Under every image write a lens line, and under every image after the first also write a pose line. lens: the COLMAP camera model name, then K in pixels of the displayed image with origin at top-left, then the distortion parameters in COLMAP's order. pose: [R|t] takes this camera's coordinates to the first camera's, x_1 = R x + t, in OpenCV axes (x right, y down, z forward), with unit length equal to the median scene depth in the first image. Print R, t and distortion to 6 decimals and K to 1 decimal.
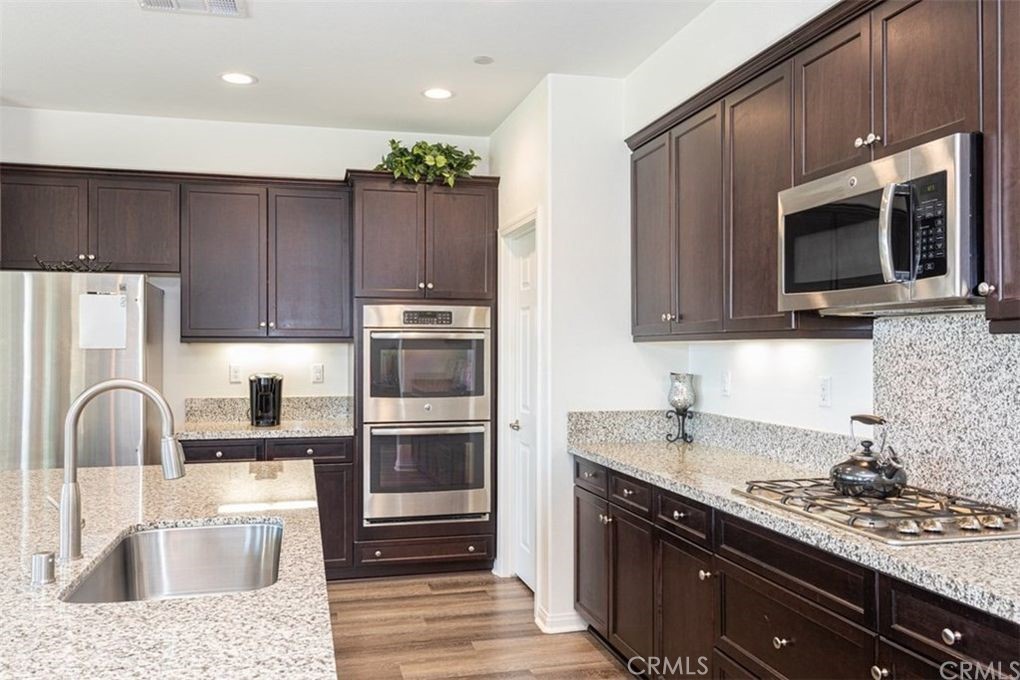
lens RADIAL K [[831.7, 0, 506.8], [0, 831.7, 340.3], [0, 0, 1]] dist [0.002104, 0.000717]
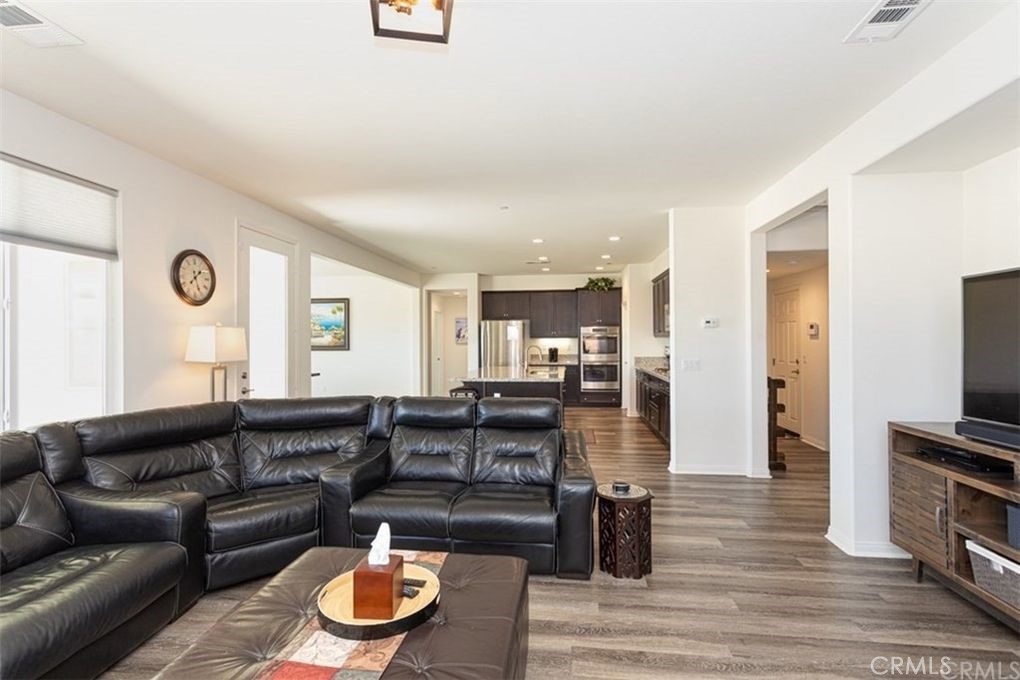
lens RADIAL K [[490.3, 0, 503.1], [0, 490.3, 336.9], [0, 0, 1]] dist [0.005354, 0.000510]
pose [[0.928132, -0.006013, -0.372202, 0.282935], [0.007009, 0.999975, 0.001322, -0.006118], [0.372185, -0.003836, 0.928151, -0.997552]]
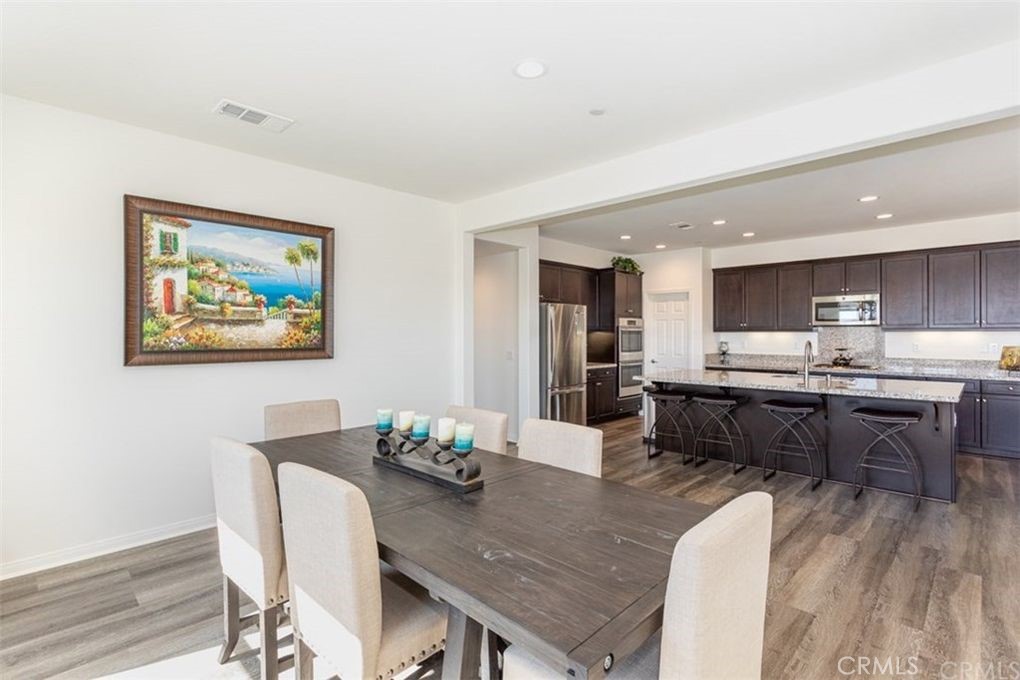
lens RADIAL K [[490.3, 0, 509.2], [0, 490.3, 334.7], [0, 0, 1]] dist [0.005354, 0.000510]
pose [[0.855517, -0.000129, 0.517775, -1.271031], [-0.007059, 0.999904, 0.011913, -0.003231], [-0.517727, -0.013847, 0.855434, -0.181117]]
